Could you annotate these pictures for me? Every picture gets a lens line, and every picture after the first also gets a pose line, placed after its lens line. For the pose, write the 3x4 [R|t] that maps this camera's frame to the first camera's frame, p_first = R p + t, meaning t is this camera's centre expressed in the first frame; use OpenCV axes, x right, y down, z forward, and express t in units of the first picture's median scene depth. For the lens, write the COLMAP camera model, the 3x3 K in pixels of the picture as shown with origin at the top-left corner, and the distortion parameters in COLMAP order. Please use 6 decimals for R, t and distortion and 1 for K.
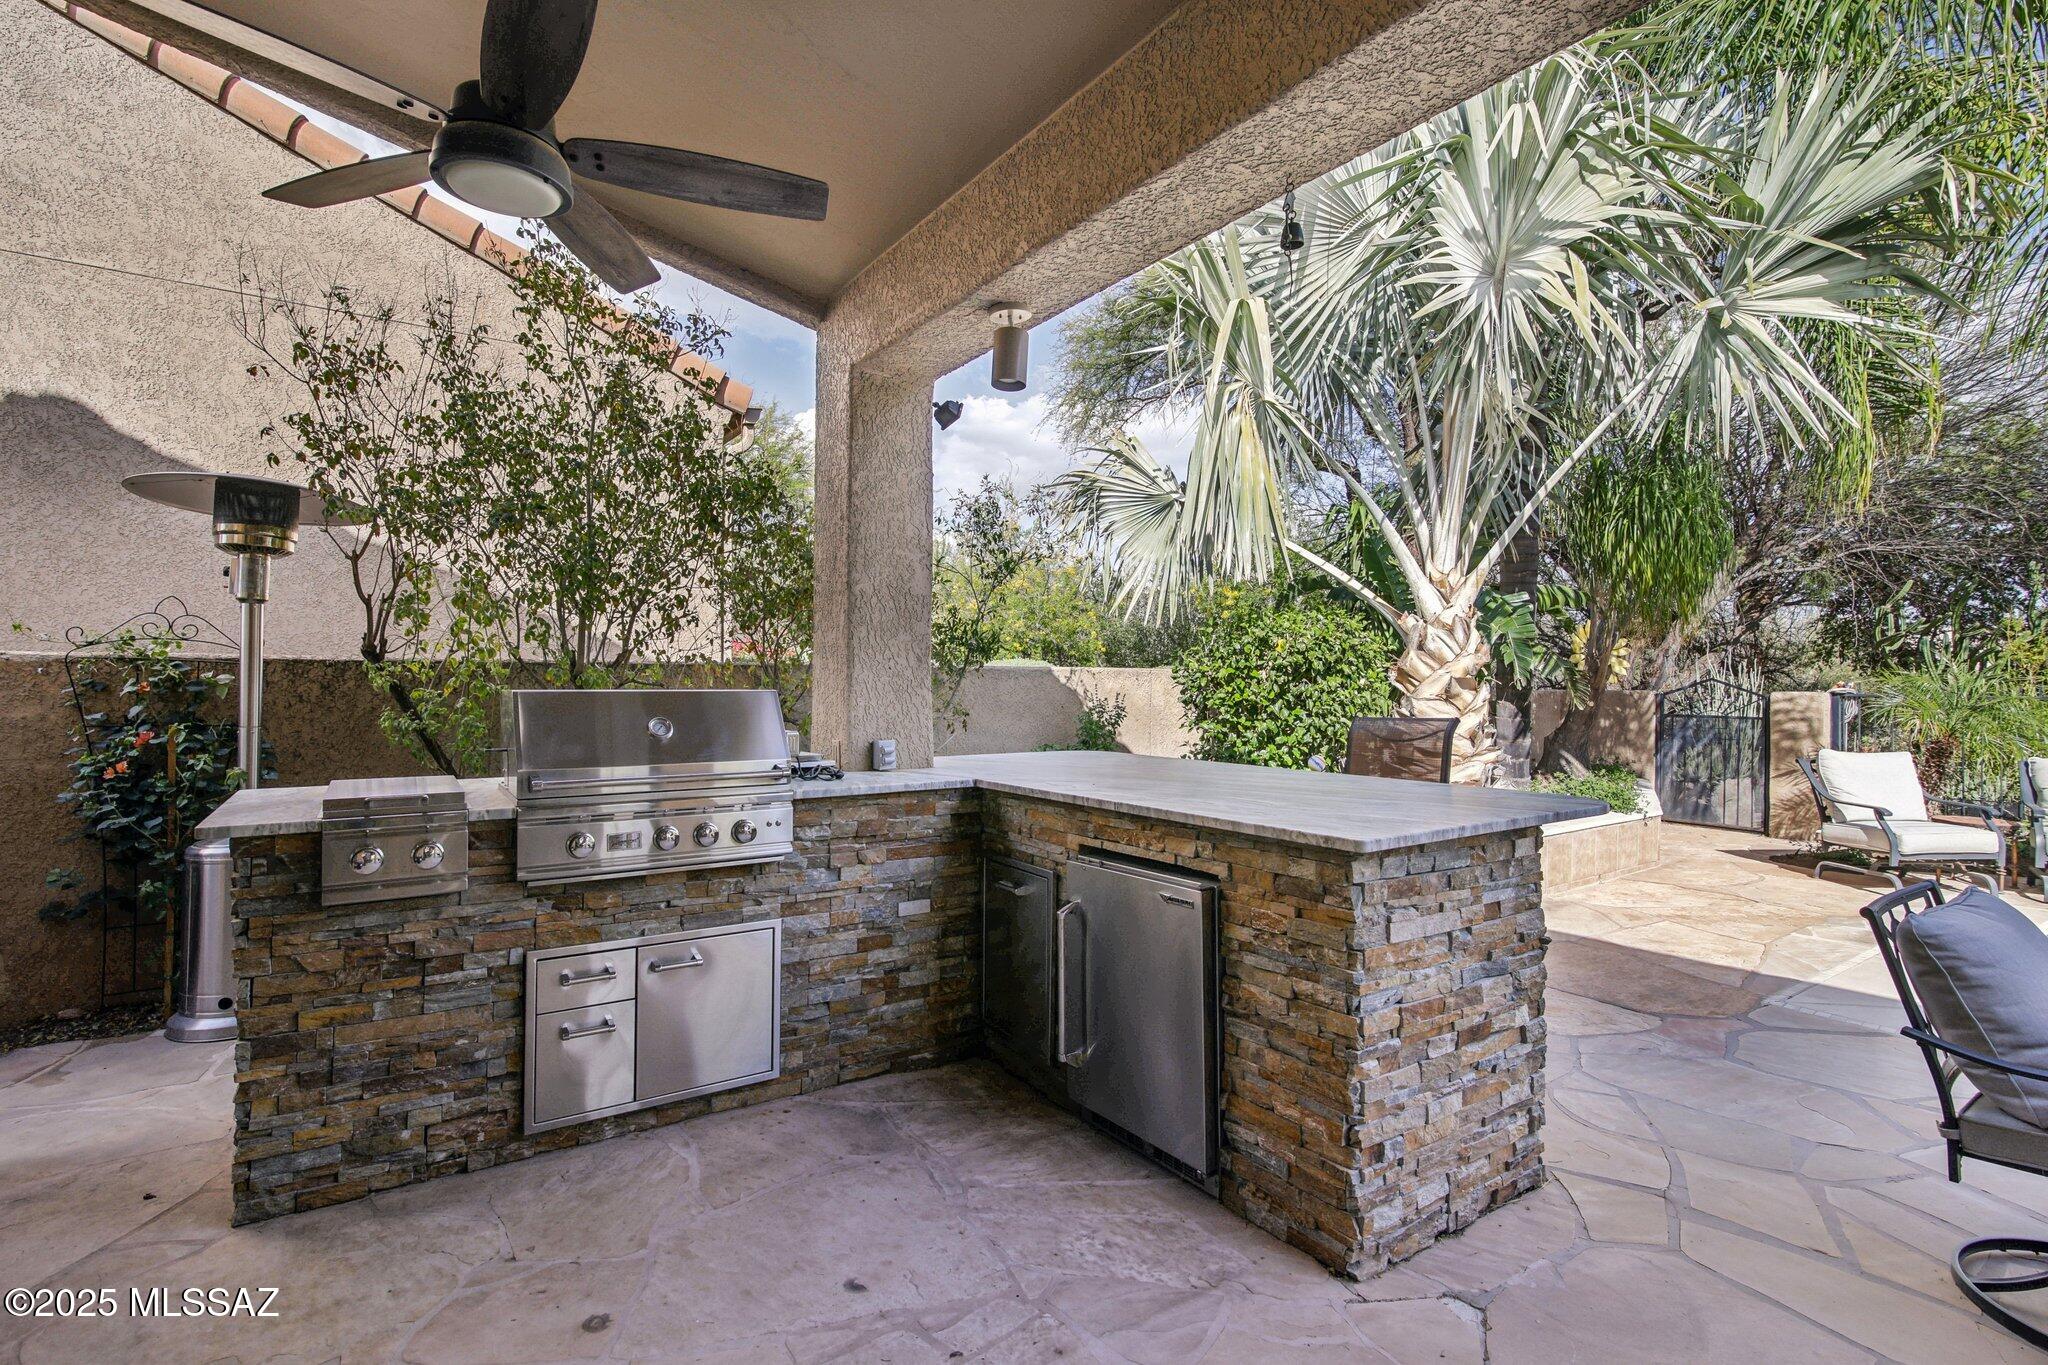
lens RADIAL K [[939.6, 0, 1022.2], [0, 939.6, 676.9], [0, 0, 1]] dist [-0.000544, -0.000403]
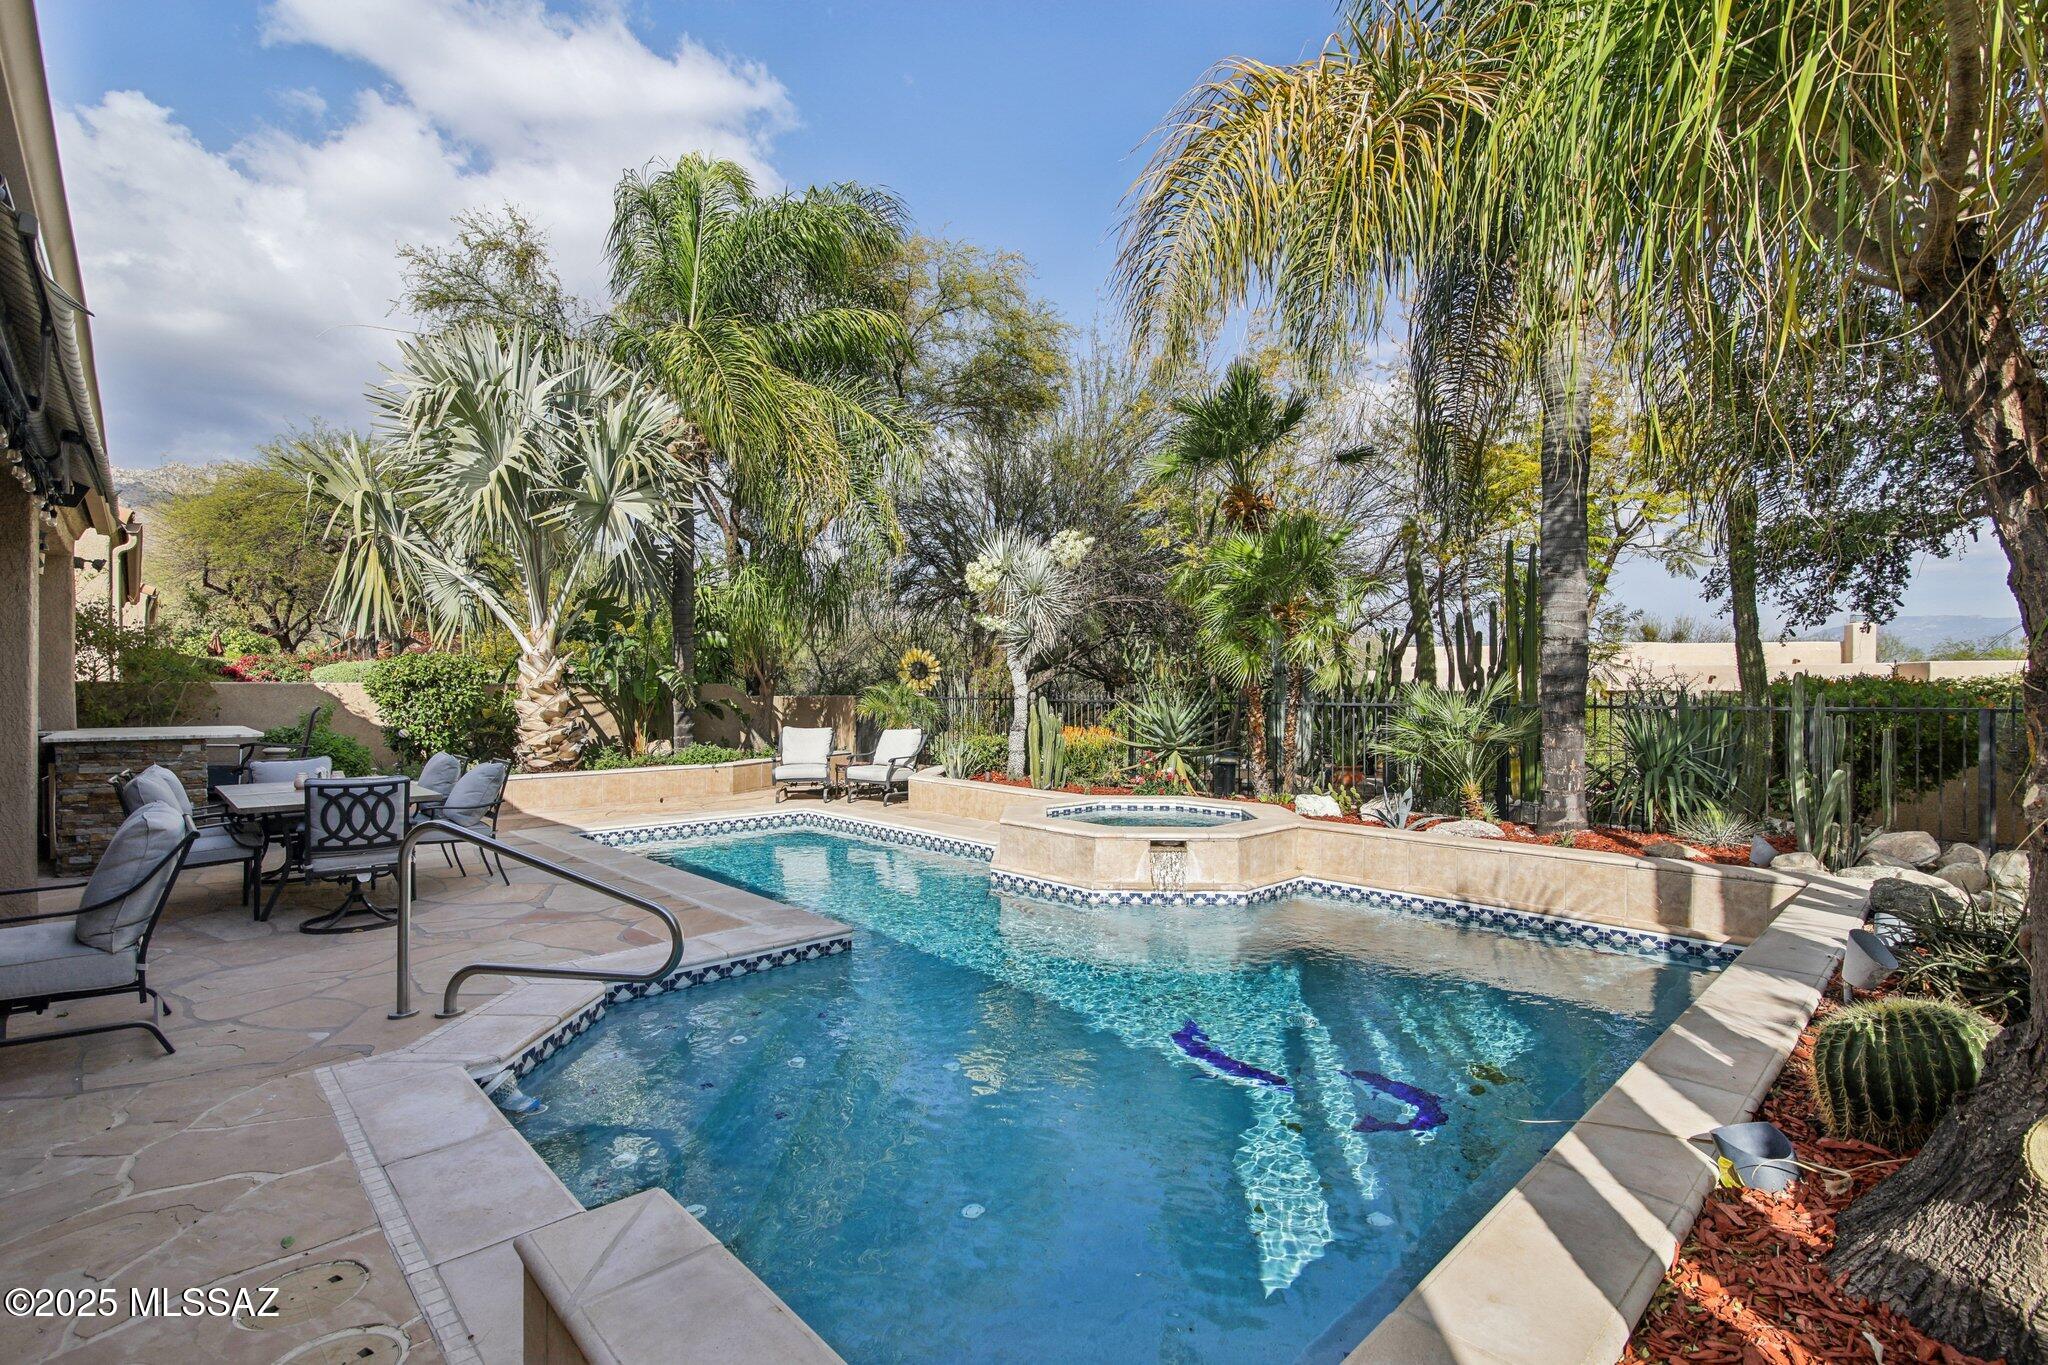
lens RADIAL K [[939.6, 0, 1020.6], [0, 939.6, 679.7], [0, 0, 1]] dist [-0.000544, -0.000403]
pose [[0.988960, -0.001143, 0.148176, 1.807690], [0.002085, 0.999979, -0.006203, -0.003806], [-0.148166, 0.006444, 0.988942, -1.536232]]
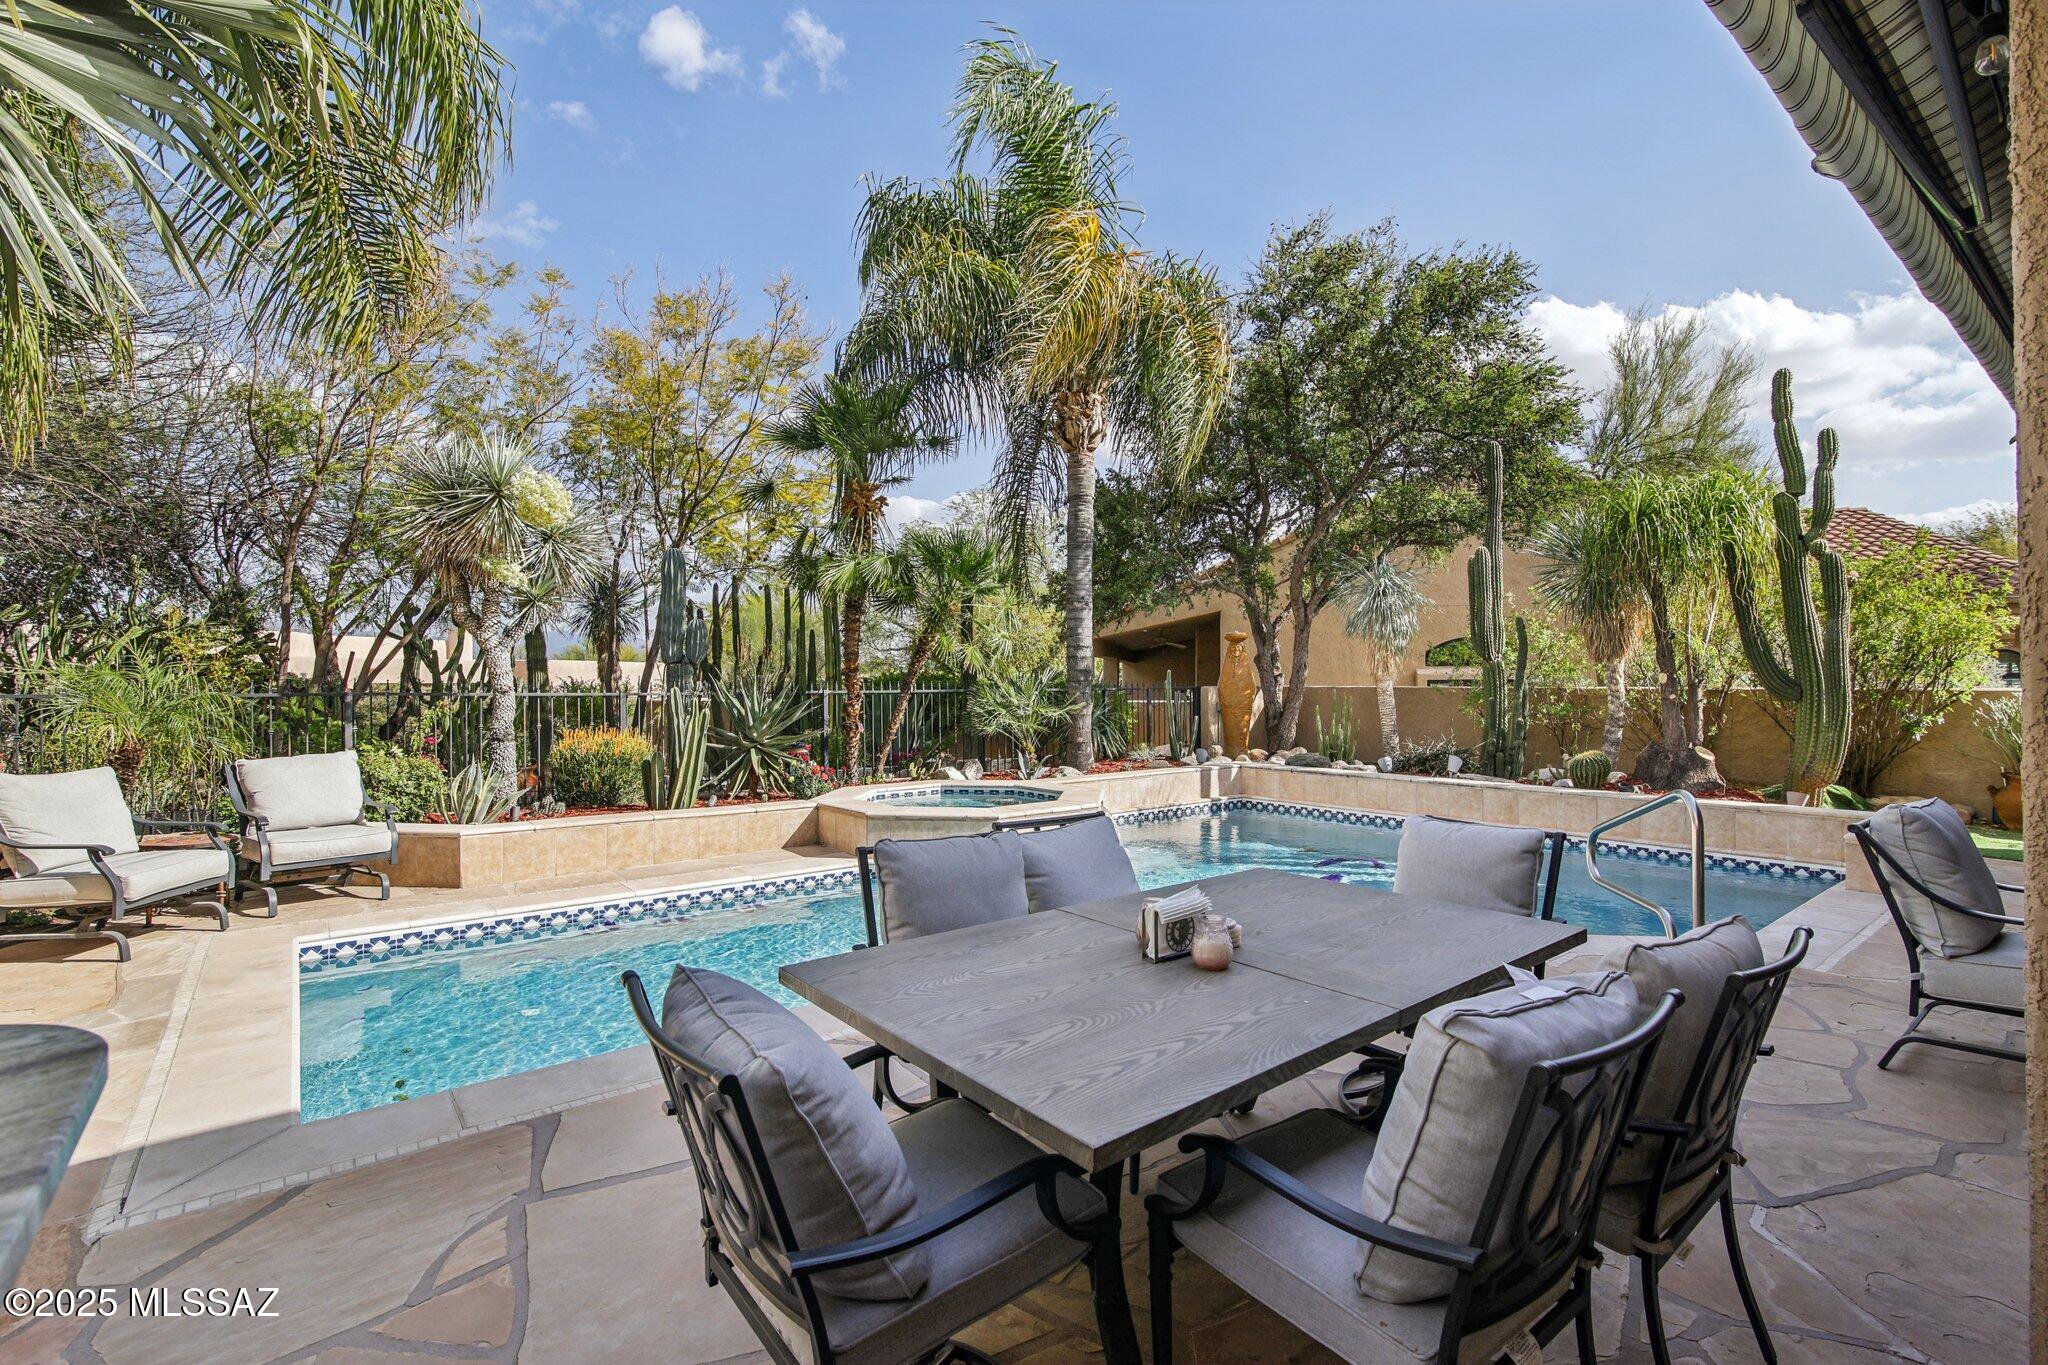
lens RADIAL K [[939.6, 0, 1039.6], [0, 939.6, 678.7], [0, 0, 1]] dist [-0.000544, -0.000403]
pose [[-0.071479, -0.002535, 0.997439, 0.186499], [-0.004334, 0.999988, 0.002231, 0.003607], [-0.997433, -0.004163, -0.071490, 0.484263]]
